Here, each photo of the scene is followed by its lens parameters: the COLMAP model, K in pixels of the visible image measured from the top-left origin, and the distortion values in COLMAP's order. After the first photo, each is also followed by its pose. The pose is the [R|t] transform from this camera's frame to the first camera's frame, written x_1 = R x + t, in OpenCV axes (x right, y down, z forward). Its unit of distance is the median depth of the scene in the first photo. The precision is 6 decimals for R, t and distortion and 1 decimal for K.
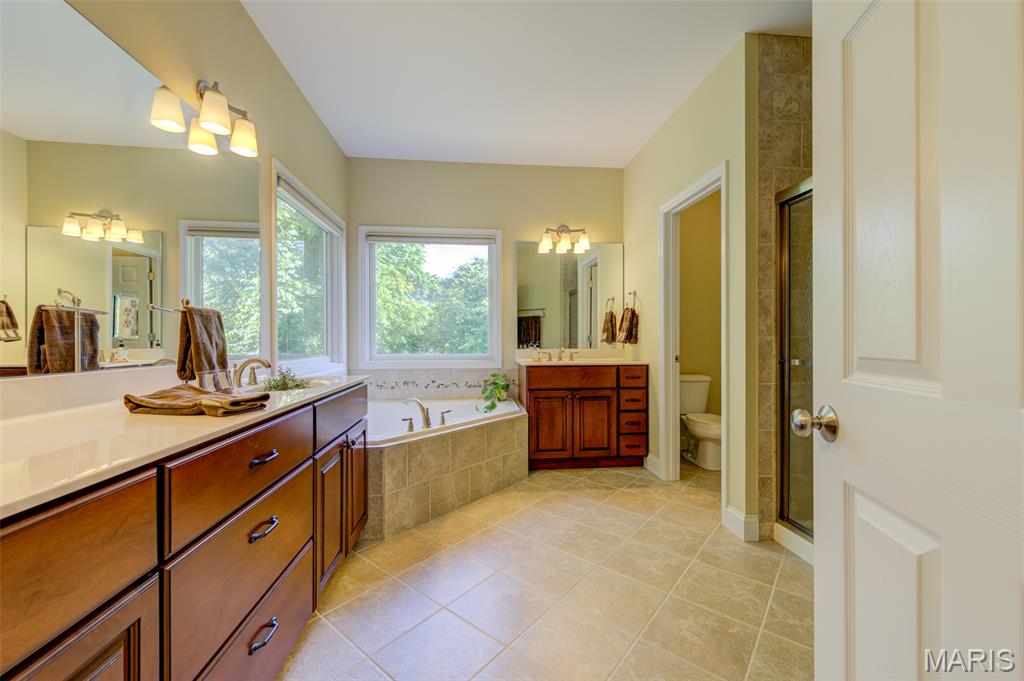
lens RADIAL K [[408.2, 0, 511.2], [0, 408.2, 338.1], [0, 0, 1]] dist [0.005584, -0.001966]
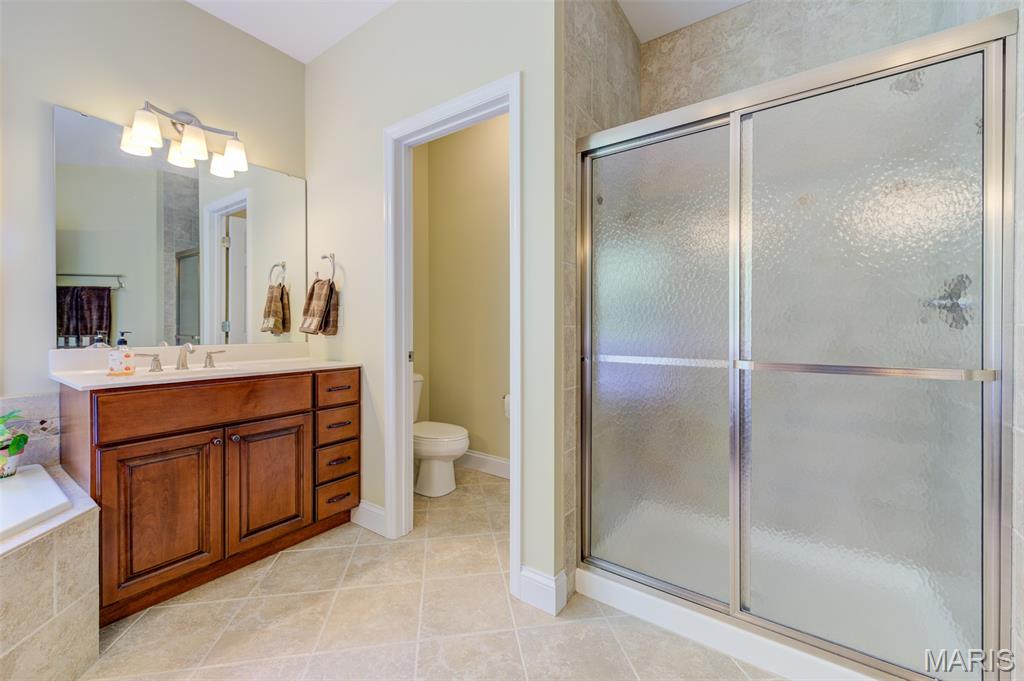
lens RADIAL K [[408.2, 0, 527.8], [0, 408.2, 331.7], [0, 0, 1]] dist [0.005584, -0.001966]
pose [[0.637694, -0.002227, 0.770287, -0.001259], [-0.006050, 0.999950, 0.007900, 0.001568], [-0.770266, -0.009698, 0.637649, 0.374757]]
